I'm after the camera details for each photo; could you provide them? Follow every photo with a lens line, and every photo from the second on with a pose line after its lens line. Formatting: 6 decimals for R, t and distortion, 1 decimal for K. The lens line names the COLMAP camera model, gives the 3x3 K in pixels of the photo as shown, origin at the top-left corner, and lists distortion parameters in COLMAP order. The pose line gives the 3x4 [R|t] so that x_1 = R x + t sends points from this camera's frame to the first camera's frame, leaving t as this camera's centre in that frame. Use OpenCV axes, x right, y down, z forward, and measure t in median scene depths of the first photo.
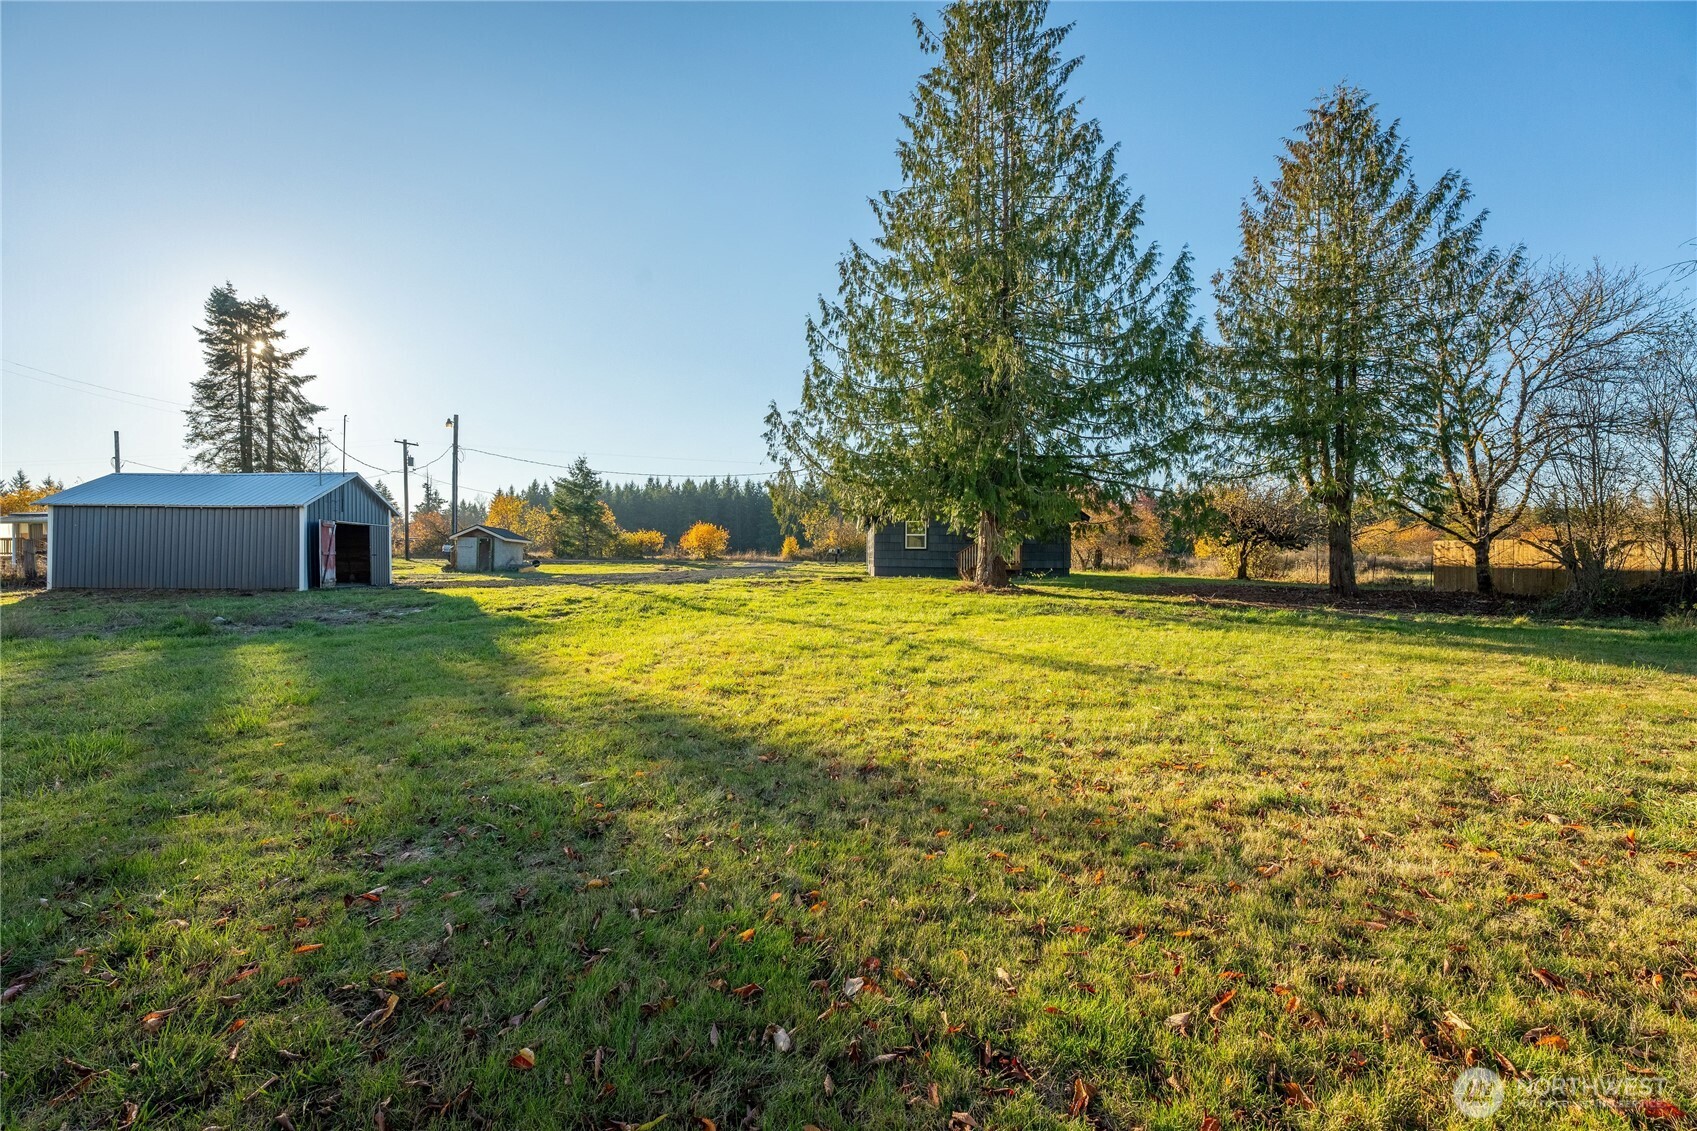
lens RADIAL K [[698.3, 0, 846.7], [0, 698.3, 558.9], [0, 0, 1]] dist [-0.004575, 0.000672]
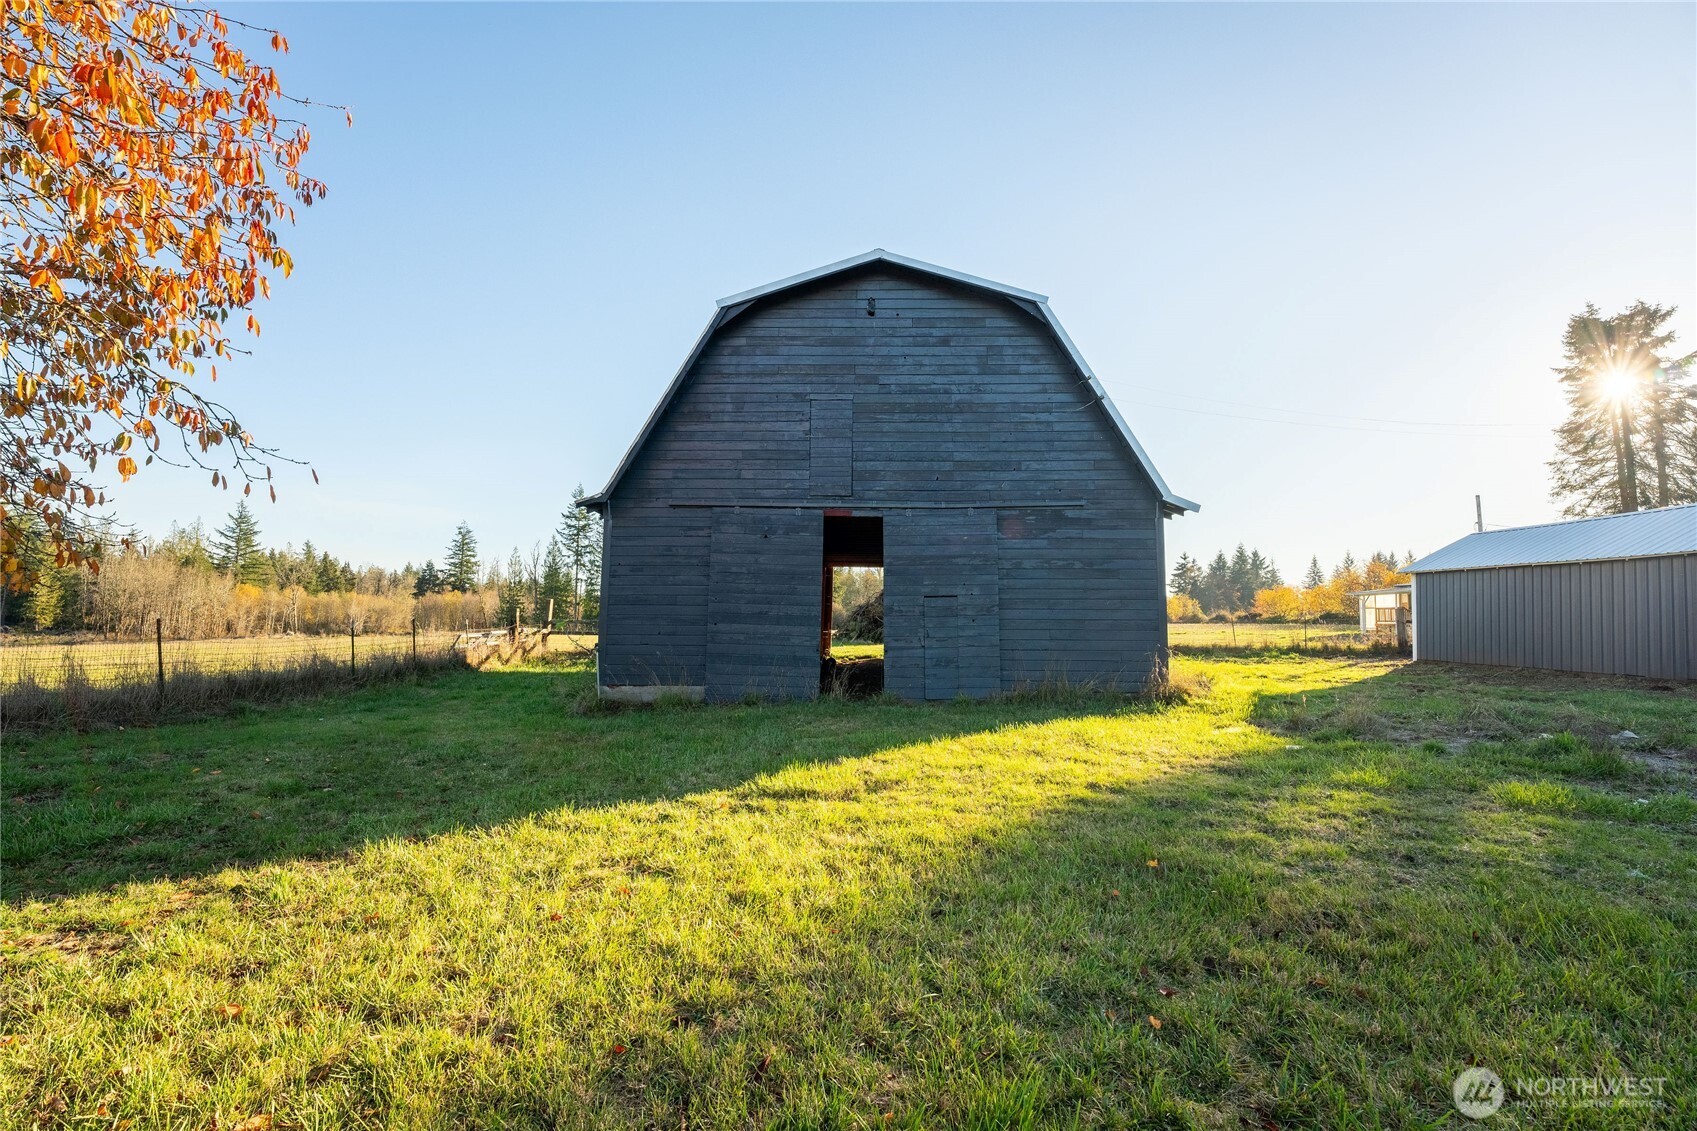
lens RADIAL K [[698.3, 0, 846.3], [0, 698.3, 564.4], [0, 0, 1]] dist [-0.004575, 0.000672]
pose [[0.015947, -0.076252, -0.996961, -0.081454], [-0.012128, 0.997000, -0.076449, -0.002298], [0.999799, 0.013311, 0.014974, 0.084050]]
